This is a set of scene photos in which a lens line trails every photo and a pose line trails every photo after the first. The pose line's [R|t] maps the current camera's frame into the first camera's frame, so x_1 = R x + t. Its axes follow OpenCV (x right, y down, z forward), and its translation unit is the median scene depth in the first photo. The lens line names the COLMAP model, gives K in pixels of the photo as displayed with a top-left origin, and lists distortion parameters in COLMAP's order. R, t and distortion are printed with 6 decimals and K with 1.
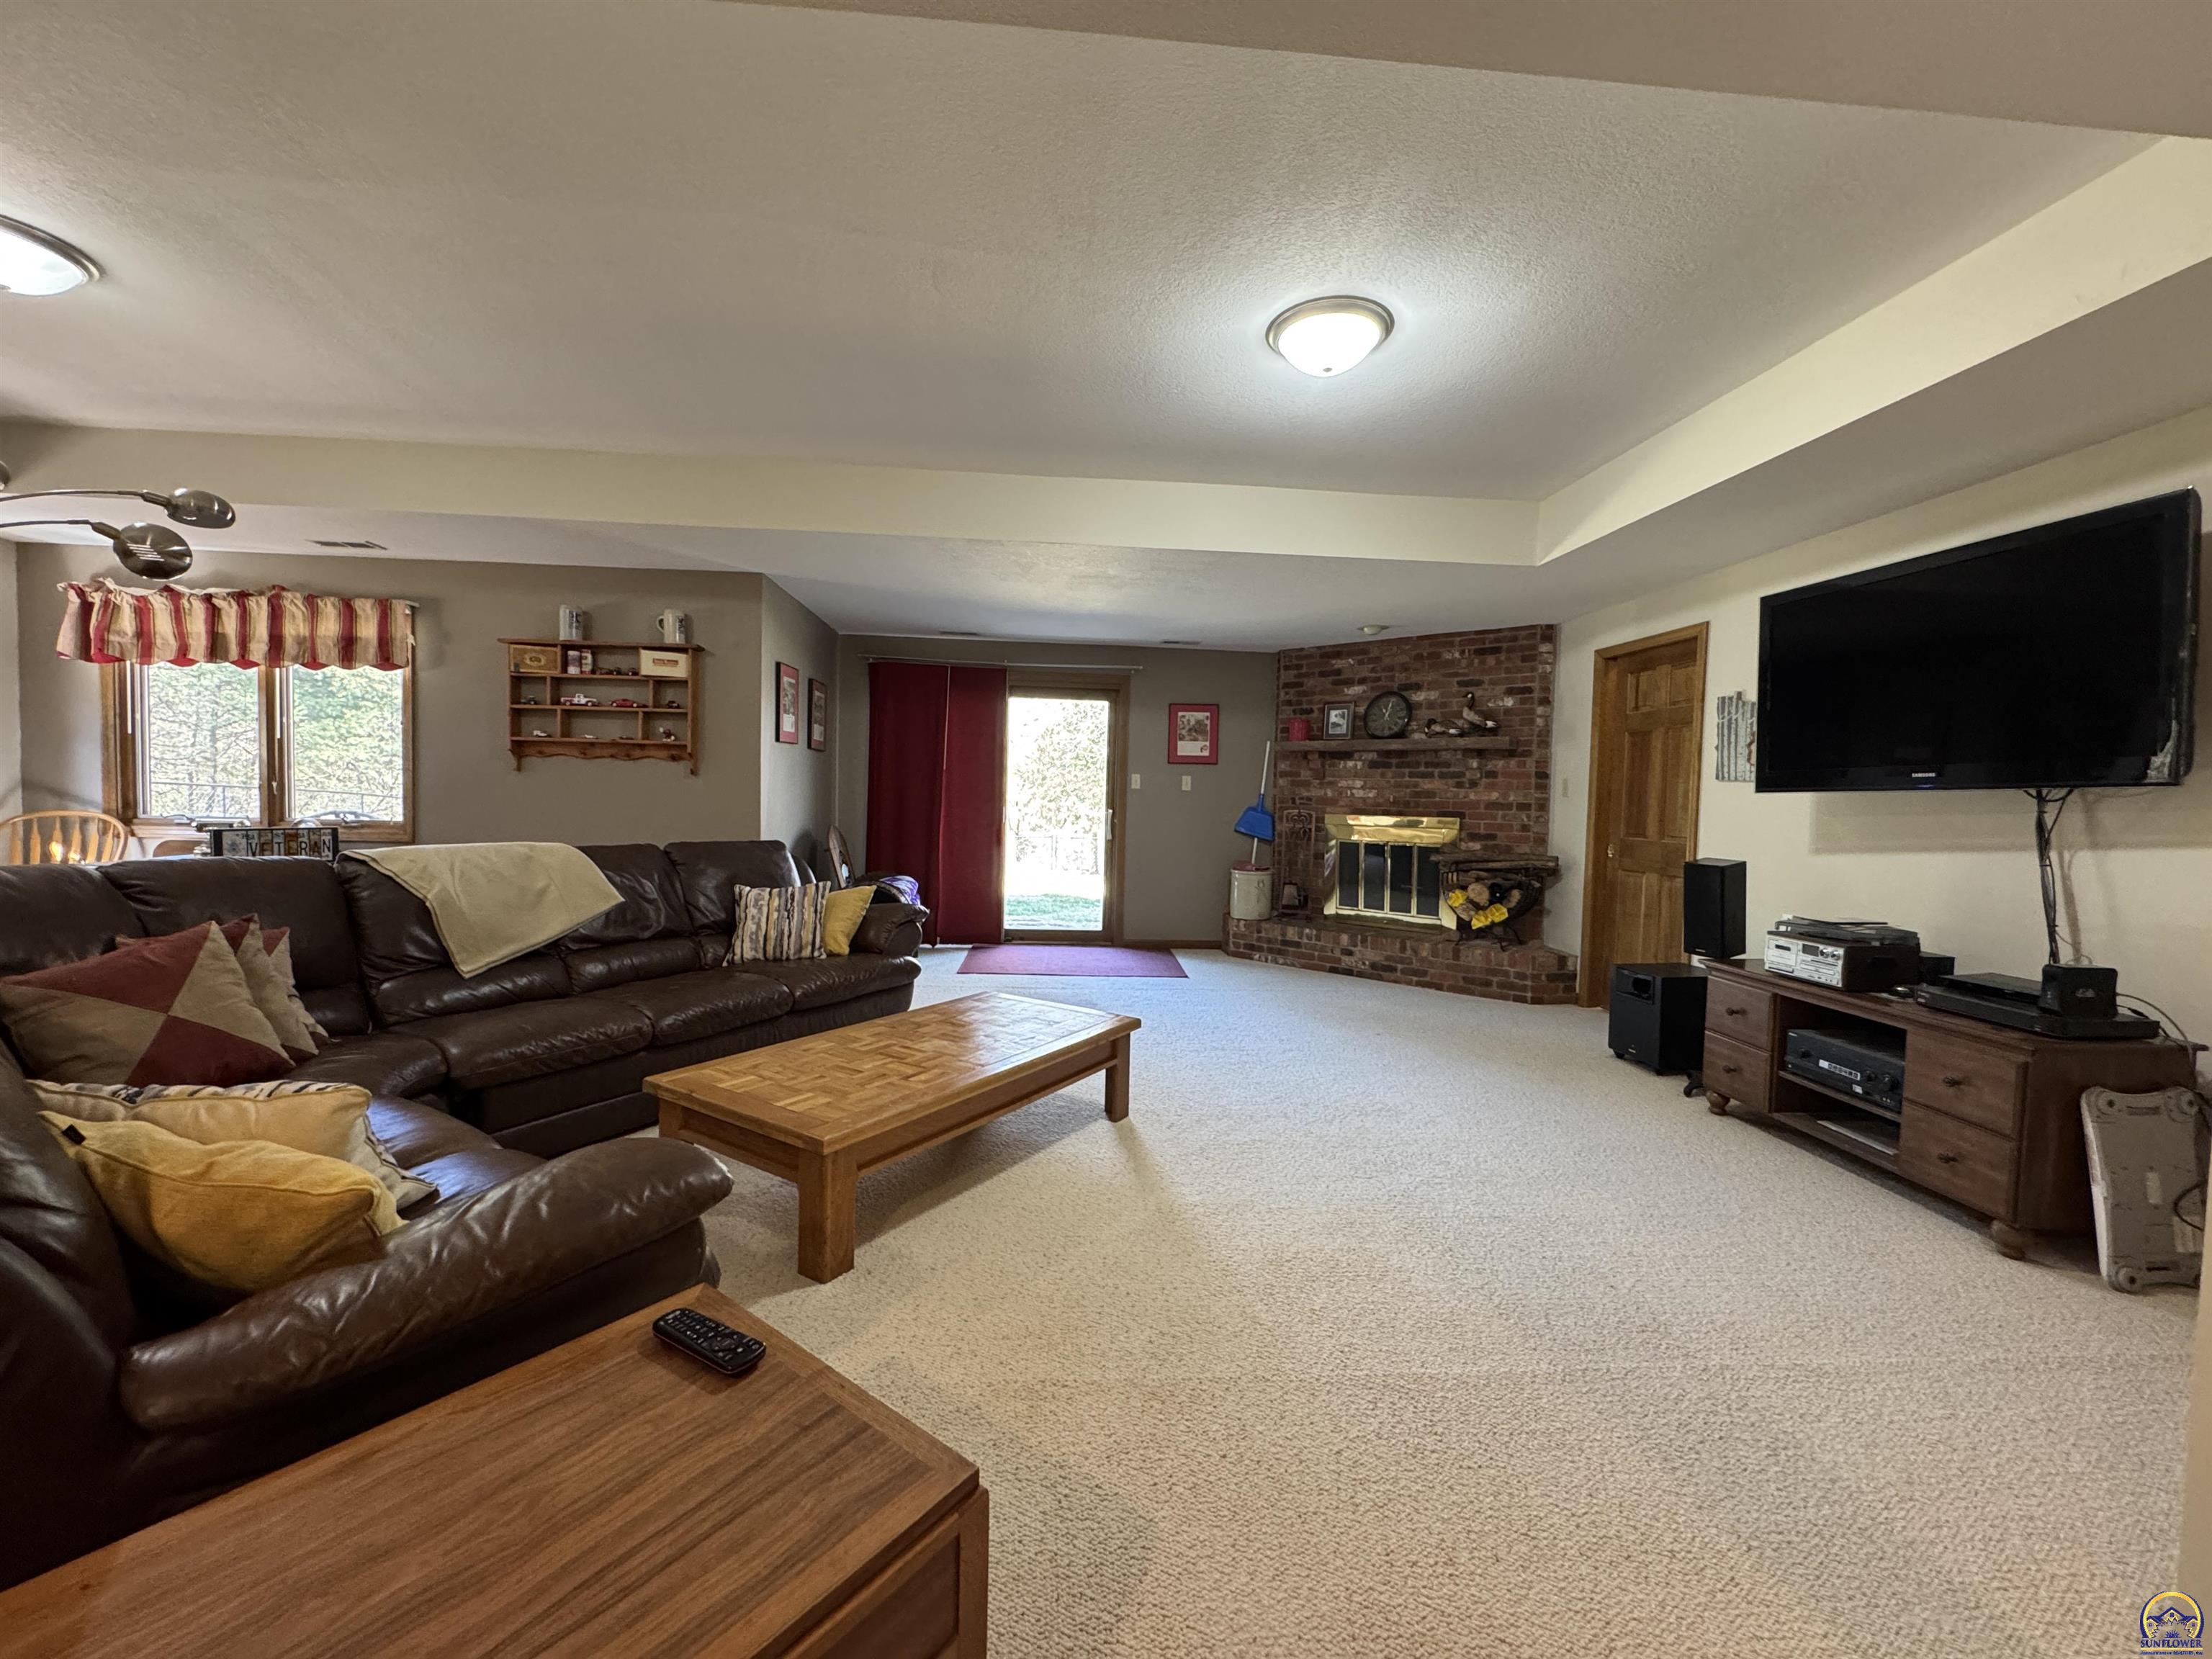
lens RADIAL K [[884.3, 0, 1104.2], [0, 884.3, 829.2], [0, 0, 1]] dist [-0.004241, 0.000744]
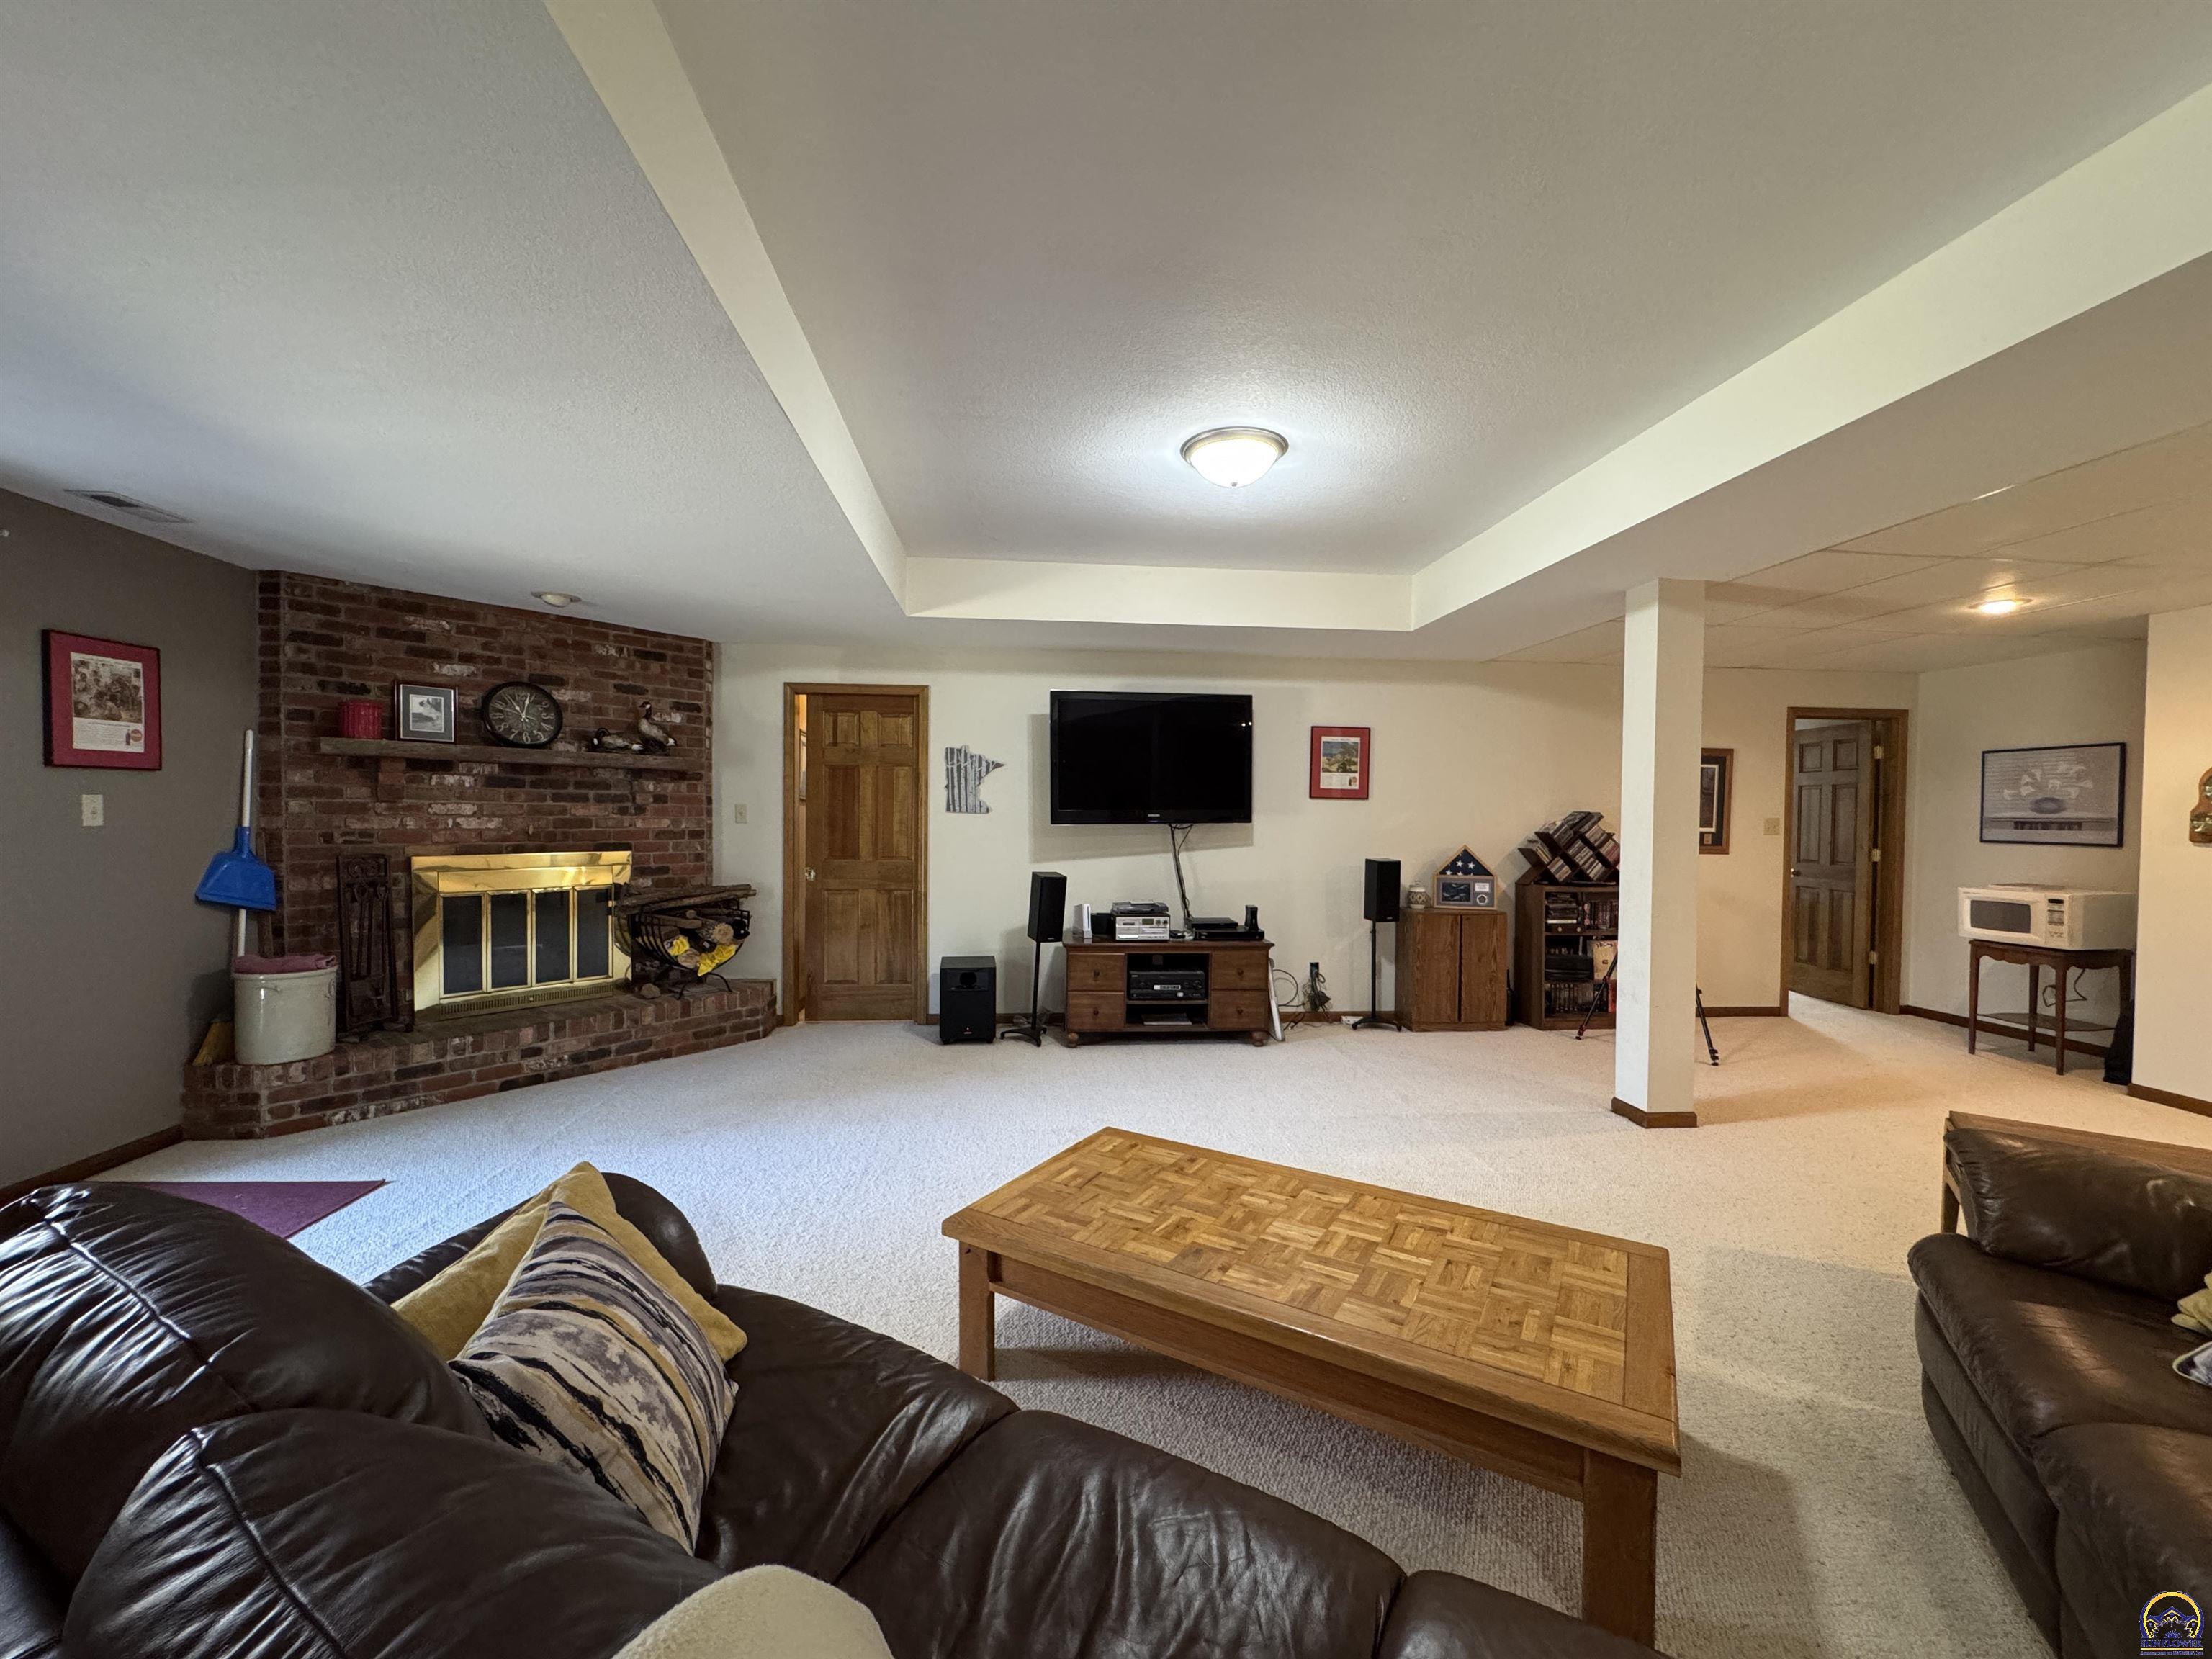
lens RADIAL K [[884.3, 0, 1106.0], [0, 884.3, 829.7], [0, 0, 1]] dist [-0.004241, 0.000744]
pose [[-0.023049, -0.041476, 0.998874, -0.426974], [0.026694, 0.998757, 0.042087, -0.054254], [-0.999378, 0.027634, -0.021913, 0.557095]]
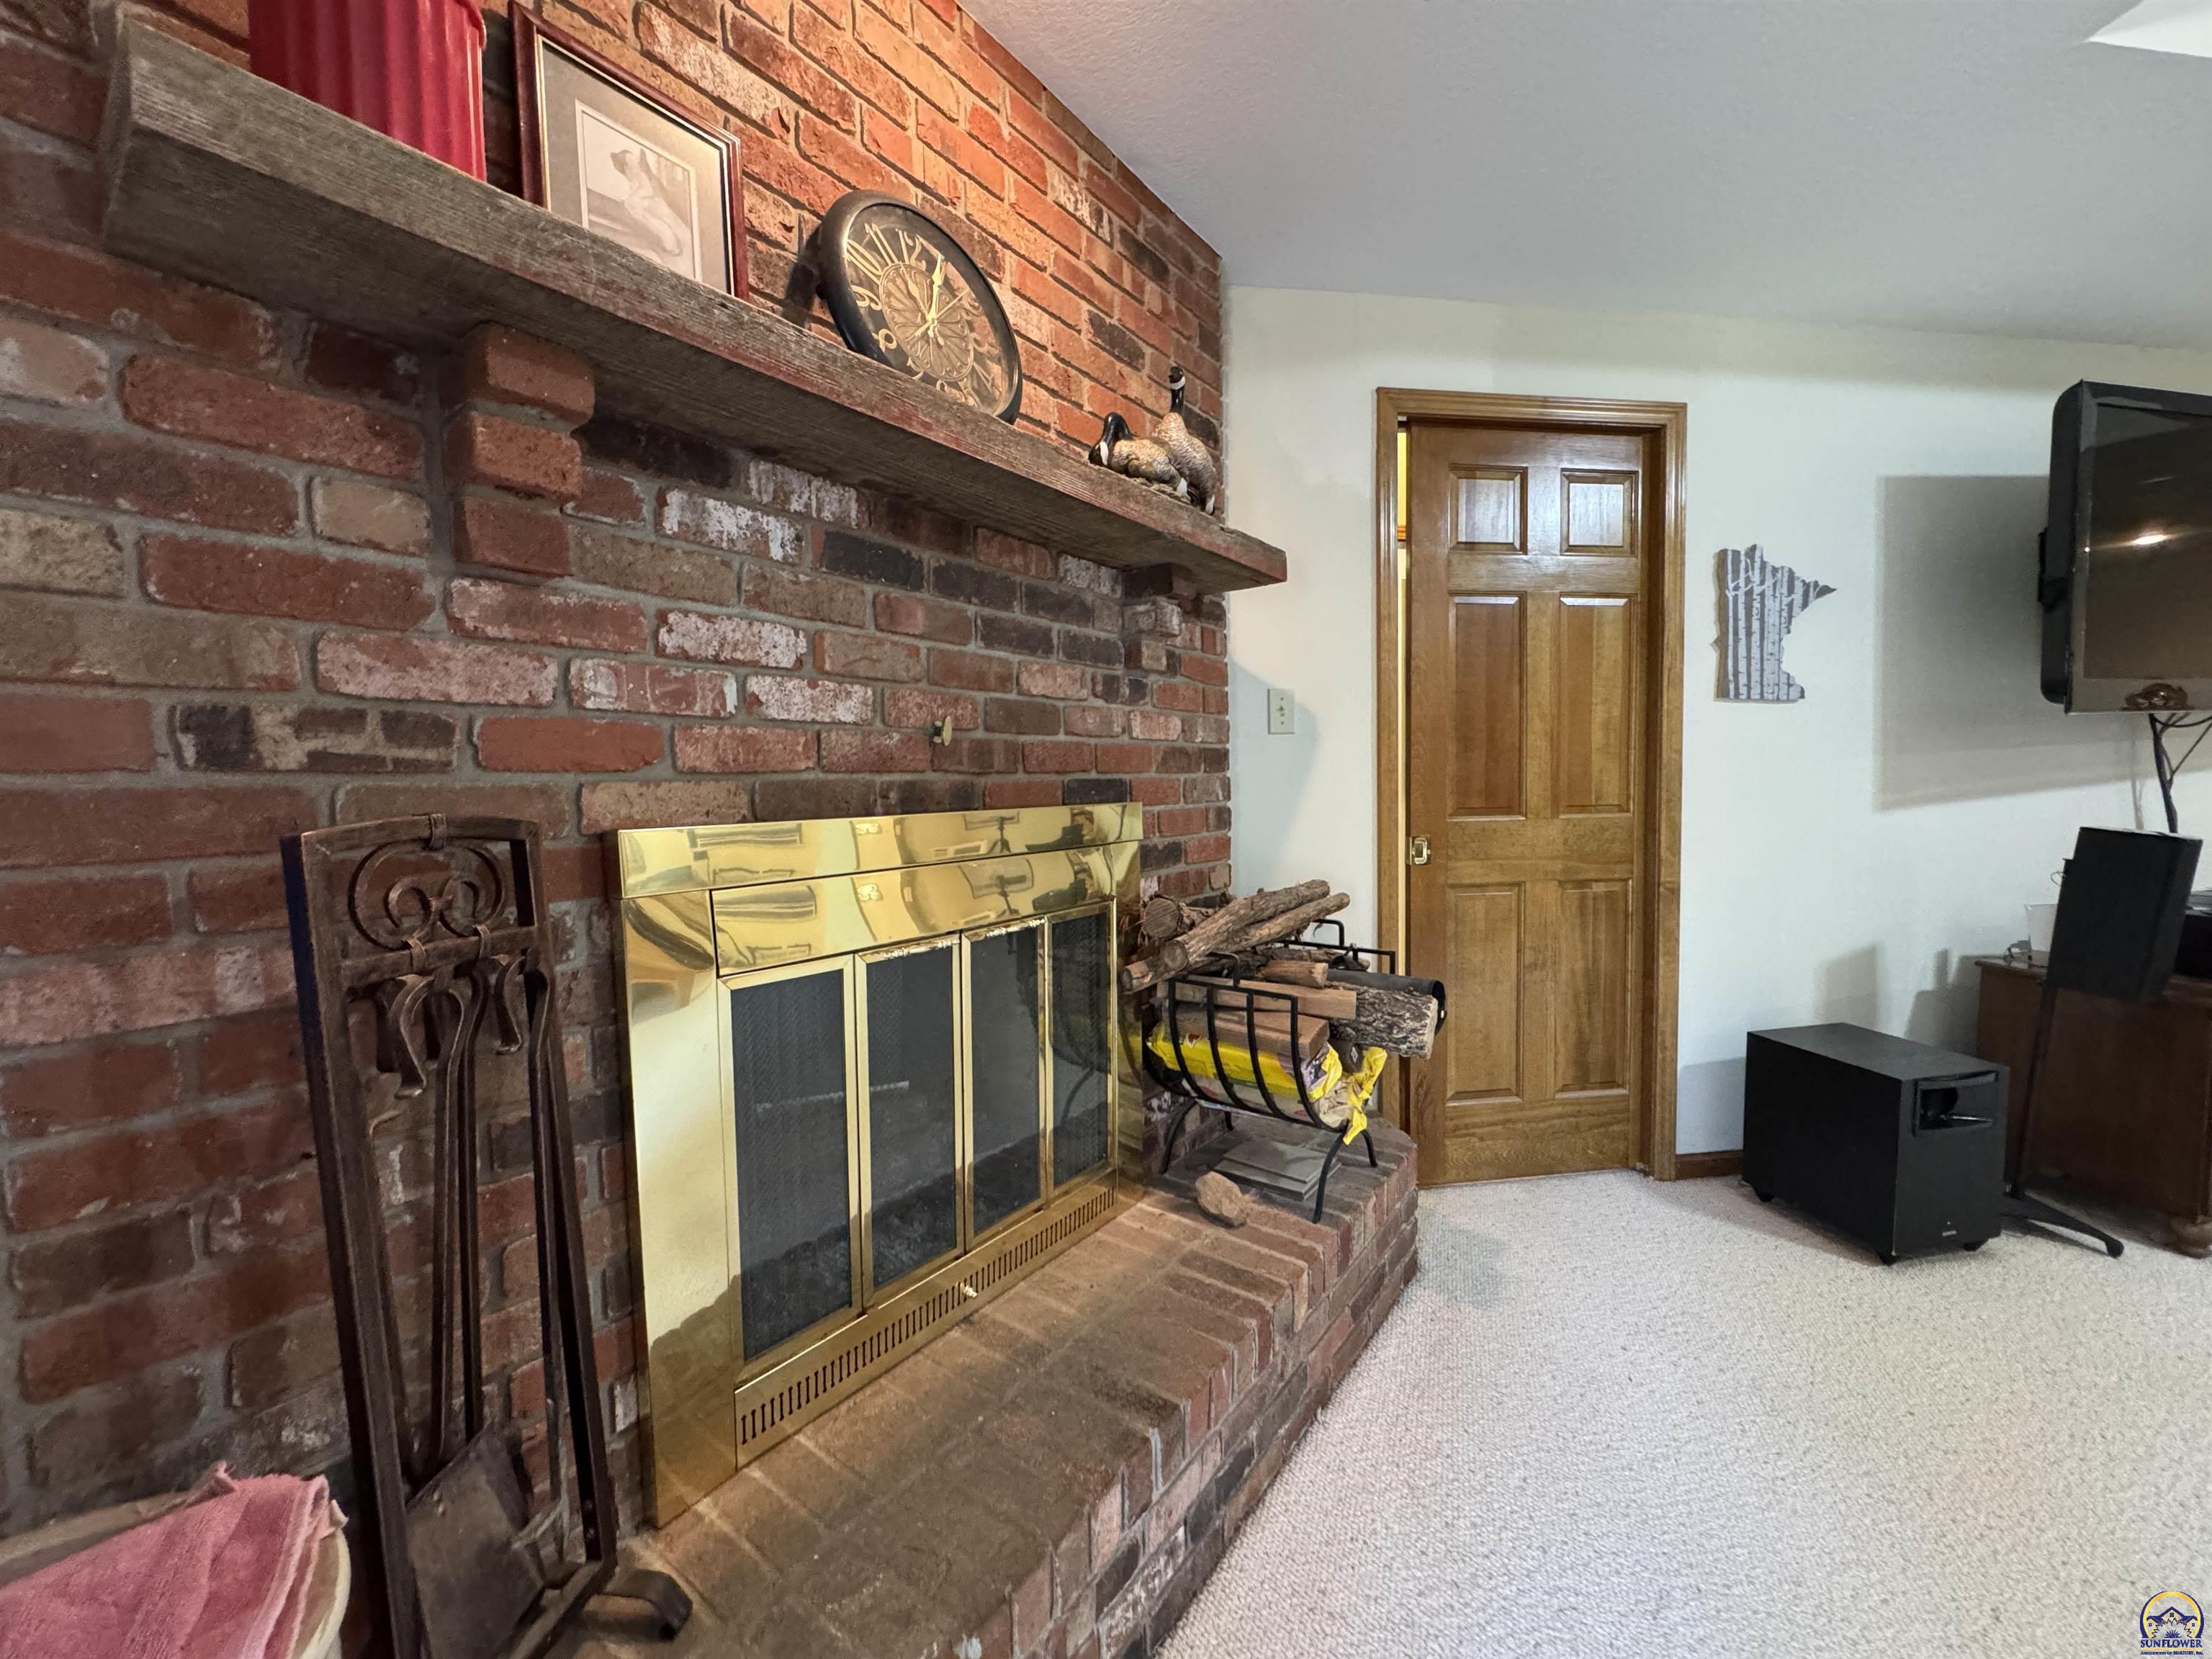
lens RADIAL K [[884.3, 0, 1101.3], [0, 884.3, 831.8], [0, 0, 1]] dist [-0.004241, 0.000744]
pose [[-0.076473, -0.076024, 0.994169, 0.108807], [0.054861, 0.995258, 0.080328, -0.026261], [-0.995561, 0.060684, -0.071939, 1.009105]]
